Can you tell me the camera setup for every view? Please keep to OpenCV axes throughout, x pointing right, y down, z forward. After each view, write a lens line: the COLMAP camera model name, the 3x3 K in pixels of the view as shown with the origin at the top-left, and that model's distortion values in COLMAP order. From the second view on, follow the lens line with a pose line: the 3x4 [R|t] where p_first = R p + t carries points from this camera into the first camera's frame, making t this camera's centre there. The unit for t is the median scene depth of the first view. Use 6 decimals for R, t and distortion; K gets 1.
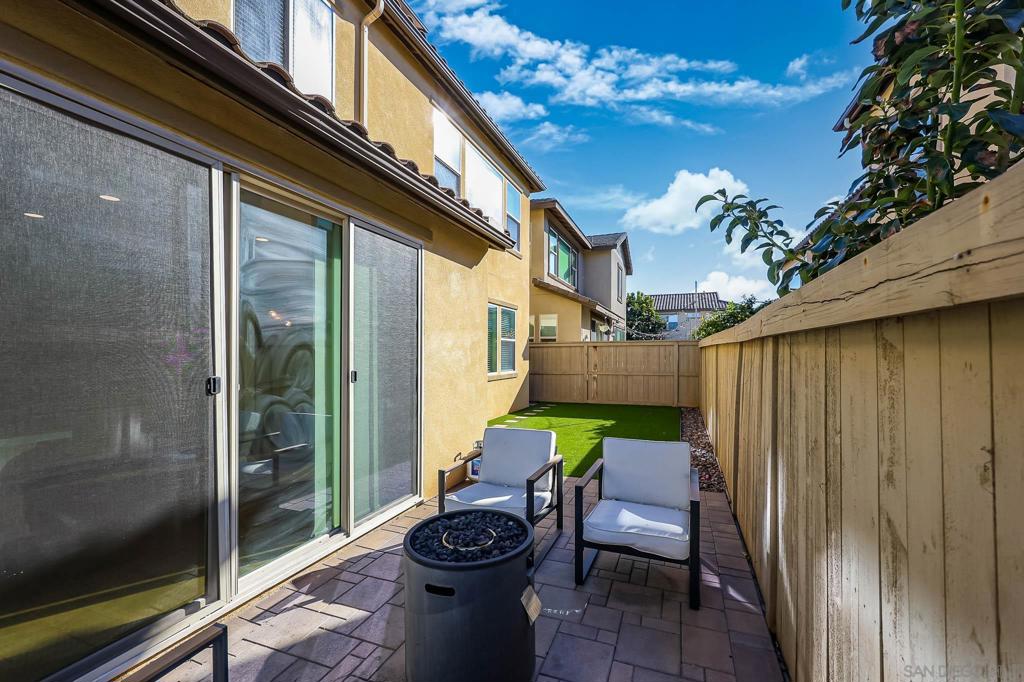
lens RADIAL K [[419.2, 0, 507.8], [0, 419.2, 355.3], [0, 0, 1]] dist [0.000063, 0.000279]
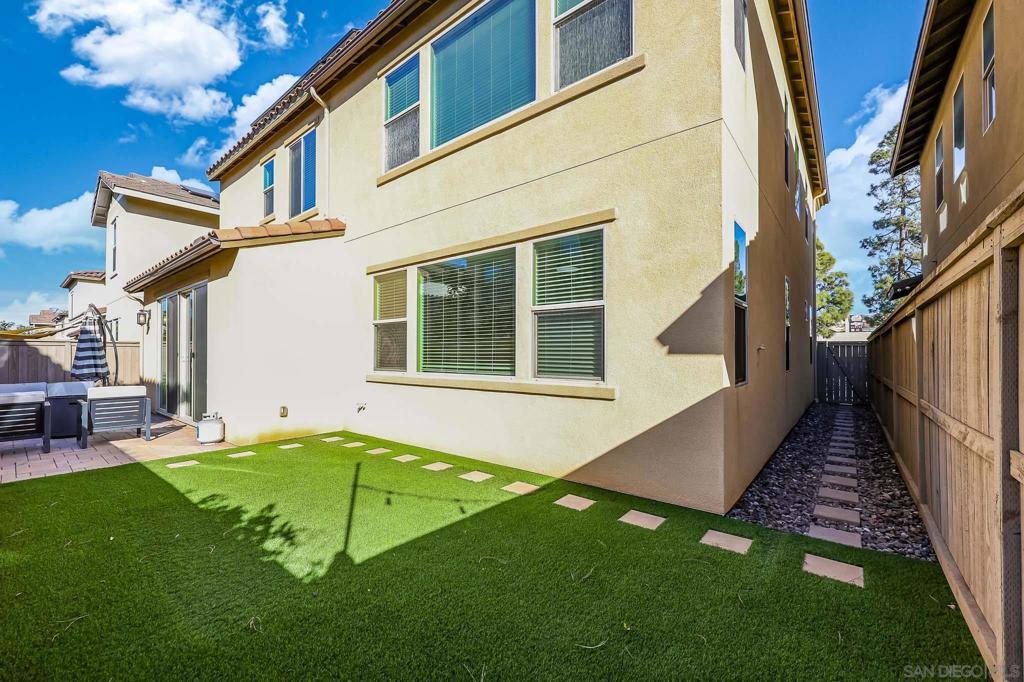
lens RADIAL K [[414.3, 0, 512.3], [0, 414.3, 344.7], [0, 0, 1]] dist [0.000428, 0.000362]
pose [[-0.295952, -0.013213, -0.955112, 0.341763], [0.000581, 0.999902, -0.014013, 0.007431], [0.955203, -0.004702, -0.295915, 0.871353]]
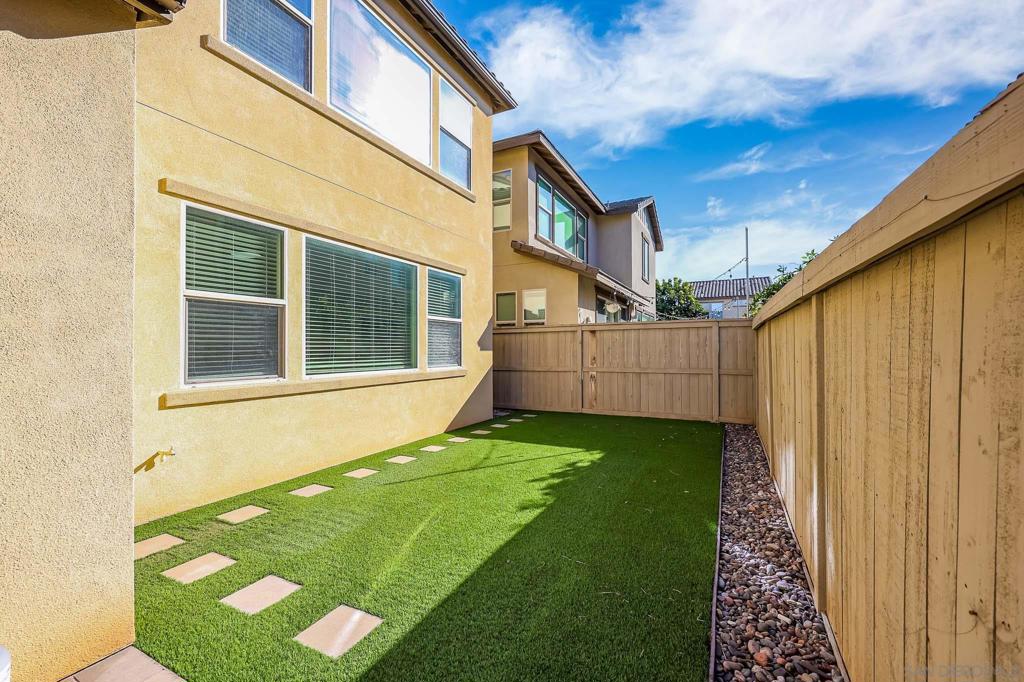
lens RADIAL K [[395.4, 0, 512.0], [0, 395.4, 341.0], [0, 0, 1]] dist [0.001627, 0.000092]
pose [[0.994123, -0.003993, -0.108184, 0.139926], [0.001303, 0.999689, -0.024916, 0.010951], [0.108250, 0.024629, 0.993819, 0.322836]]
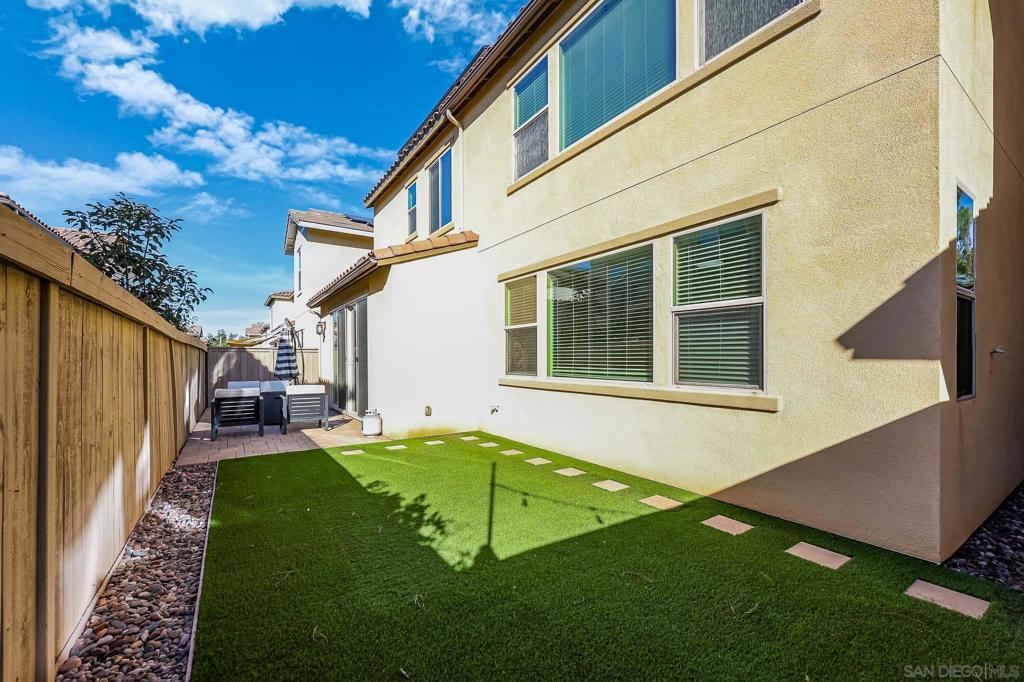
lens RADIAL K [[419.2, 0, 507.8], [0, 419.2, 355.3], [0, 0, 1]] dist [0.000063, 0.000279]
pose [[-0.566641, 0.001463, -0.823963, 0.343280], [0.002629, 0.999997, -0.000032, 0.007448], [0.823960, -0.002184, -0.566643, 0.862723]]
